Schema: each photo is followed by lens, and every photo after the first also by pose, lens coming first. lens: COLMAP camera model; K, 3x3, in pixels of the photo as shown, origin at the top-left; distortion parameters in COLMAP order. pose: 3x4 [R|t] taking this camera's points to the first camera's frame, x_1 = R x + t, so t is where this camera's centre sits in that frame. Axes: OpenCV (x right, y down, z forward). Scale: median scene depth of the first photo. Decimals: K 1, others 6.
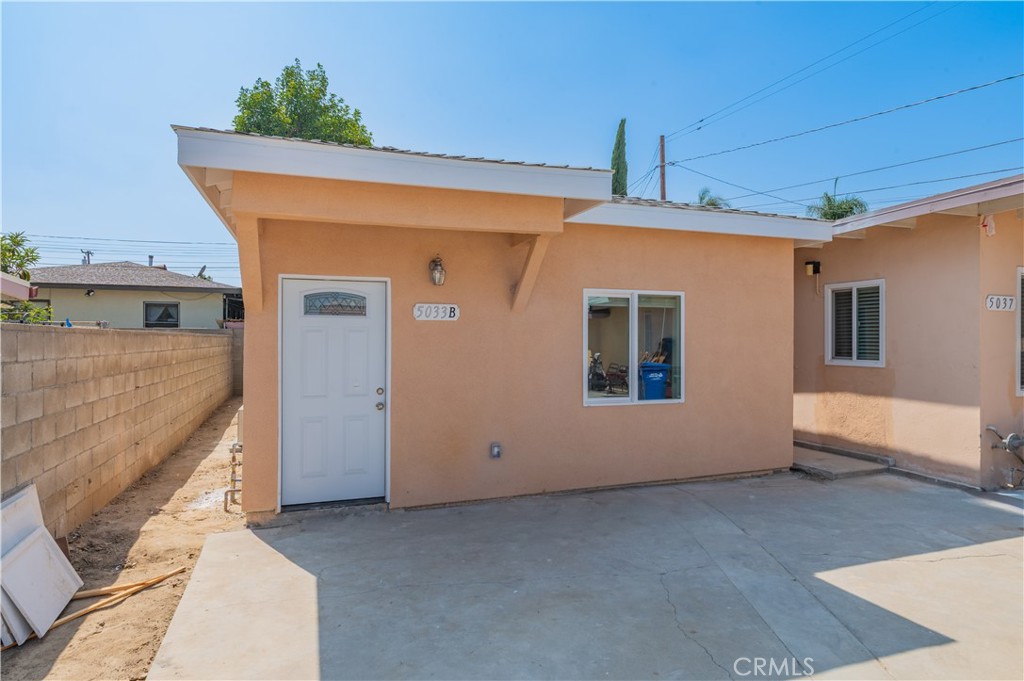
lens RADIAL K [[576.2, 0, 513.6], [0, 576.2, 339.2], [0, 0, 1]] dist [0.016027, -0.002811]
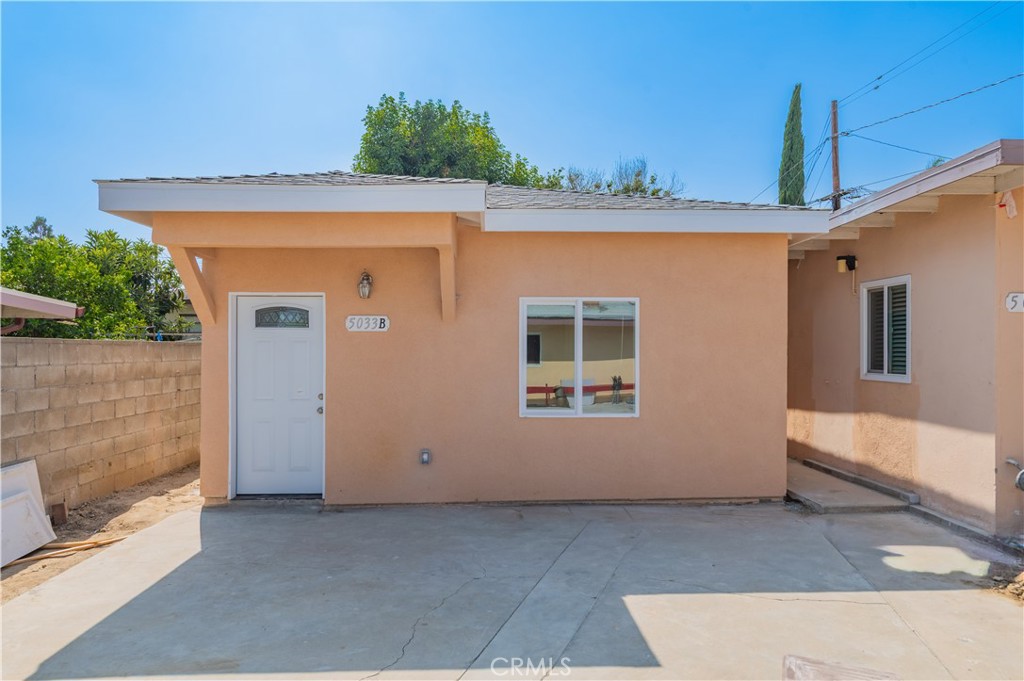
lens RADIAL K [[635.6, 0, 509.3], [0, 635.6, 348.5], [0, 0, 1]] dist [0.024985, -0.010092]
pose [[0.952902, -0.000754, -0.303277, 0.436862], [0.000687, 1.000000, -0.000329, -0.000232], [0.303278, 0.000105, 0.952902, -0.037420]]
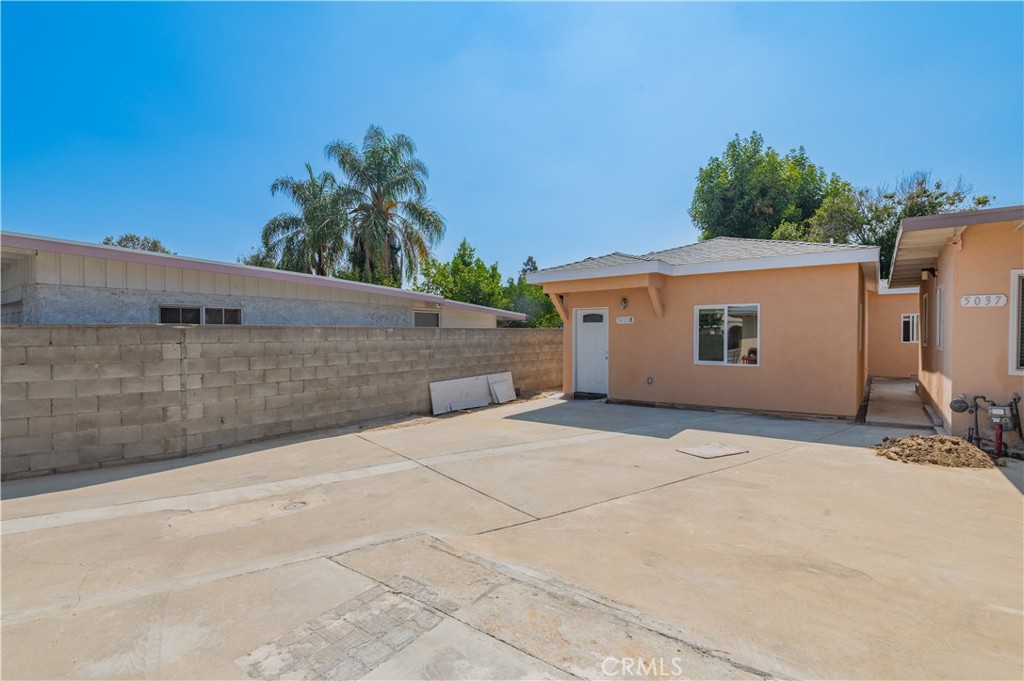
lens RADIAL K [[474.8, 0, 513.8], [0, 474.8, 339.9], [0, 0, 1]] dist [0.013338, -0.002433]
pose [[0.558687, 0.009299, -0.829327, 1.157224], [0.006037, 0.999865, 0.015278, 0.002575], [0.829357, -0.013542, 0.558555, -0.456002]]
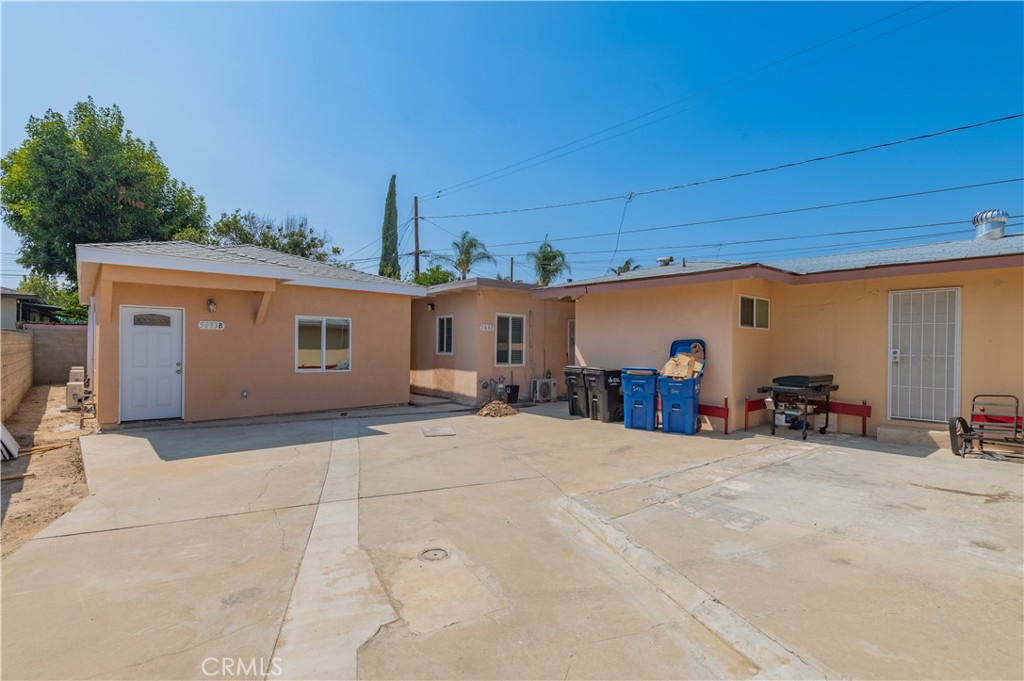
lens RADIAL K [[497.4, 0, 506.7], [0, 497.4, 351.4], [0, 0, 1]] dist [0.012547, 0.002125]
pose [[0.936395, 0.006452, 0.350889, 0.206221], [-0.011201, 0.999871, 0.011506, 0.011834], [-0.350770, -0.014705, 0.936346, -0.937958]]
